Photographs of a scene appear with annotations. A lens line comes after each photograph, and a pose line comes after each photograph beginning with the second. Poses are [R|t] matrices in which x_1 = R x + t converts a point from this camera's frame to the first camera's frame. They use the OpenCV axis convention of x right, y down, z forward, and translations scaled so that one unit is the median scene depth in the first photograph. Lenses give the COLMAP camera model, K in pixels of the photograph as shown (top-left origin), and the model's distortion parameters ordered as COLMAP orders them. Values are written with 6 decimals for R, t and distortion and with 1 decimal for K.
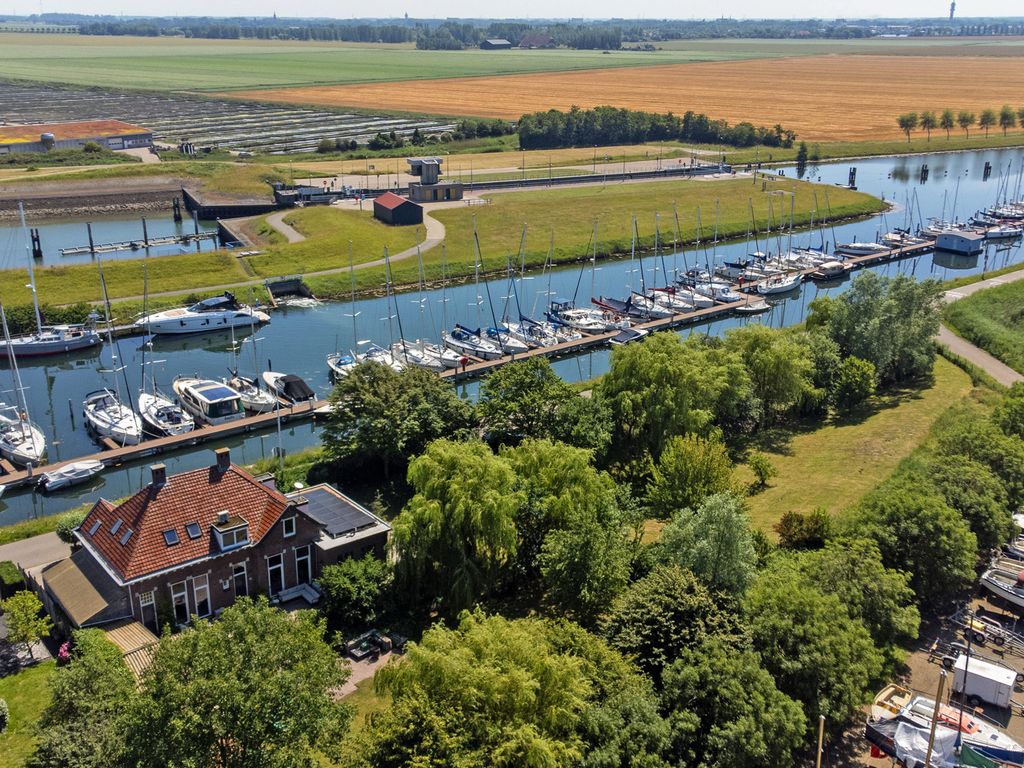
lens RADIAL K [[1022.7, 0, 485.1], [0, 1022.7, 381.2], [0, 0, 1]] dist [0.083758, -0.169362]
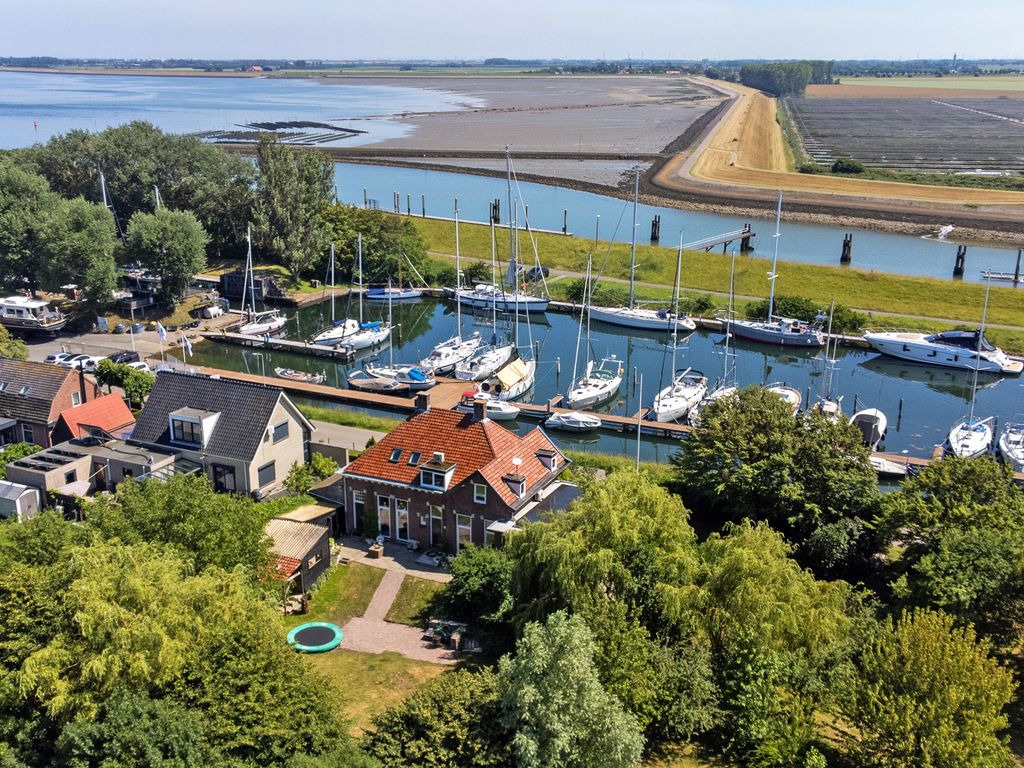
lens RADIAL K [[1022.7, 0, 485.1], [0, 1022.7, 381.2], [0, 0, 1]] dist [0.083758, -0.169362]
pose [[0.467919, 0.262722, -0.843818, 0.305984], [-0.289727, 0.947628, 0.134382, -0.045559], [0.834931, 0.181597, 0.519531, 0.250805]]
